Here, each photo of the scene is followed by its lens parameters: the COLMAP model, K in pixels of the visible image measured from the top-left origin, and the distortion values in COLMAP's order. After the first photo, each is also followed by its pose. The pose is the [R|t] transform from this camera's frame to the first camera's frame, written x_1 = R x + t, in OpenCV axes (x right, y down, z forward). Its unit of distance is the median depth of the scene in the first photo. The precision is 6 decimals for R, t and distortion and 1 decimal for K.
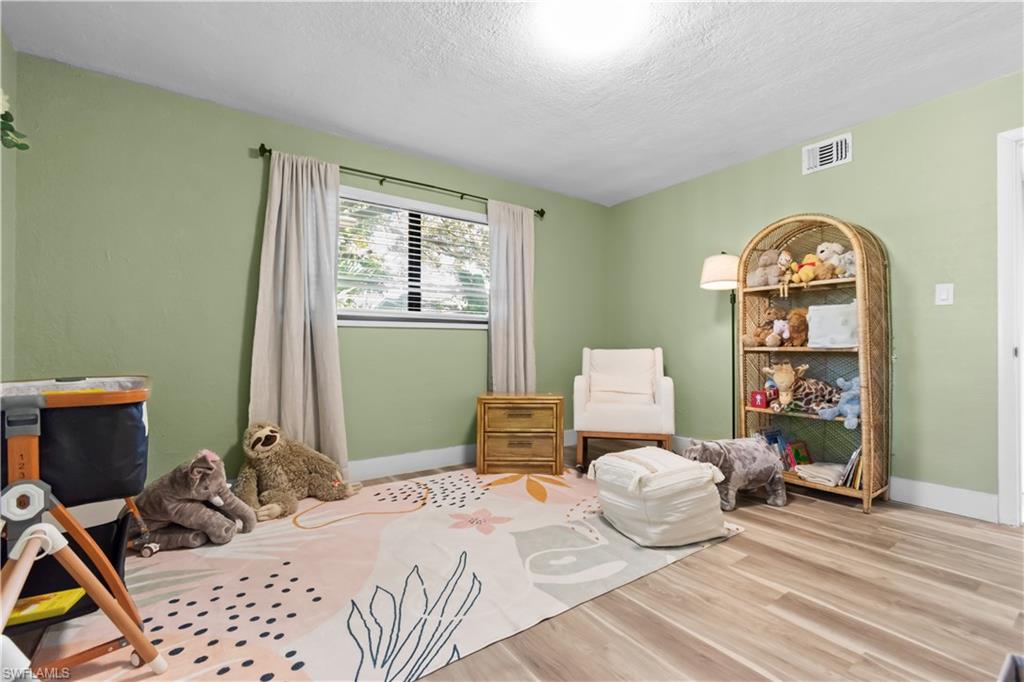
lens RADIAL K [[457.5, 0, 516.2], [0, 457.5, 341.6], [0, 0, 1]] dist [0.002506, -0.000358]
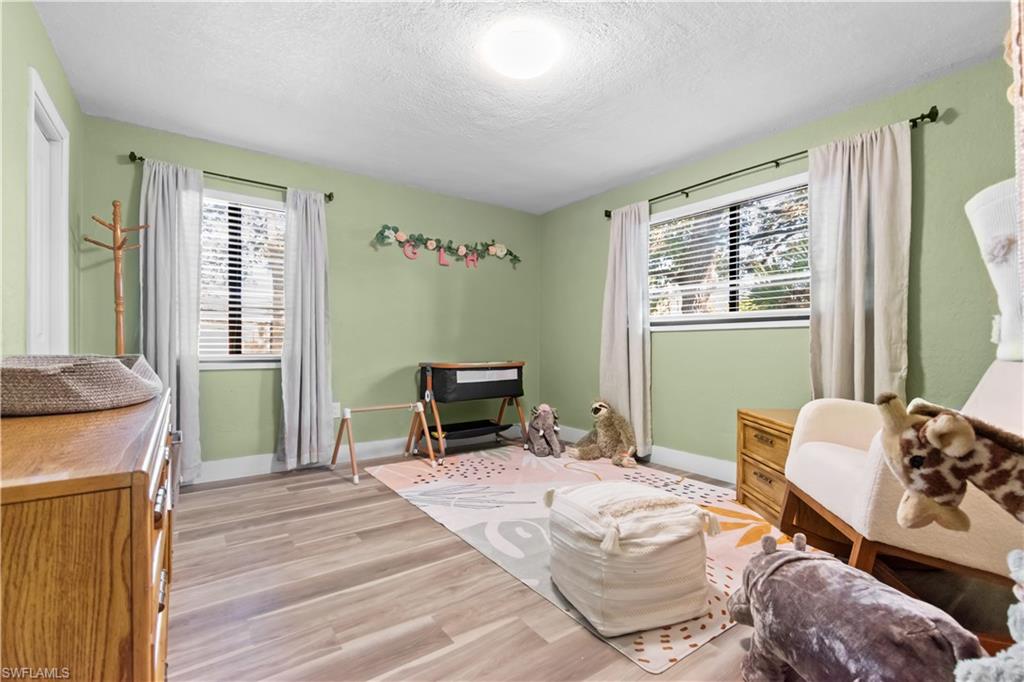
lens RADIAL K [[457.5, 0, 516.4], [0, 457.5, 343.9], [0, 0, 1]] dist [0.002506, -0.000358]
pose [[0.000083, -0.004695, -0.999989, 1.253604], [0.002549, 0.999986, -0.004694, 0.006247], [0.999997, -0.002549, 0.000095, 0.977887]]
